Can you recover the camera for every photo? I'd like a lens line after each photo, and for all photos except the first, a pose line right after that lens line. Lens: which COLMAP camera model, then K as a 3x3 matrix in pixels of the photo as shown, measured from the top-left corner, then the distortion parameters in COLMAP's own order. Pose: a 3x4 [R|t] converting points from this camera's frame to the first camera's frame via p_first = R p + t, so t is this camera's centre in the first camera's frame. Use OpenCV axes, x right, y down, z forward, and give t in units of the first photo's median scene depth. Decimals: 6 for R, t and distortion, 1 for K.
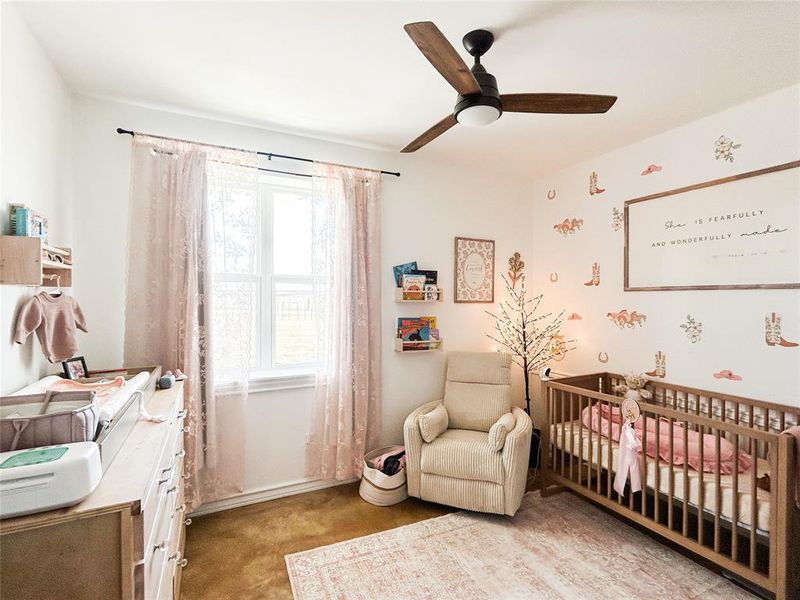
lens RADIAL K [[386.0, 0, 400.6], [0, 386.0, 299.9], [0, 0, 1]] dist [-0.000029, -0.000198]
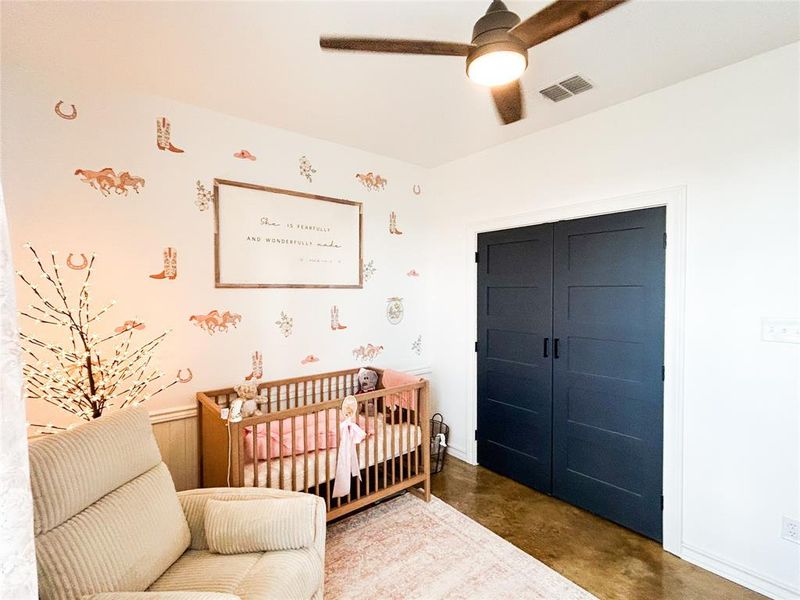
lens RADIAL K [[386.0, 0, 400.3], [0, 386.0, 298.8], [0, 0, 1]] dist [-0.000029, -0.000198]
pose [[-0.206614, -0.024093, 0.978126, -0.337069], [0.001854, 0.999685, 0.025015, -0.020733], [-0.978421, 0.006982, -0.206504, 0.855888]]
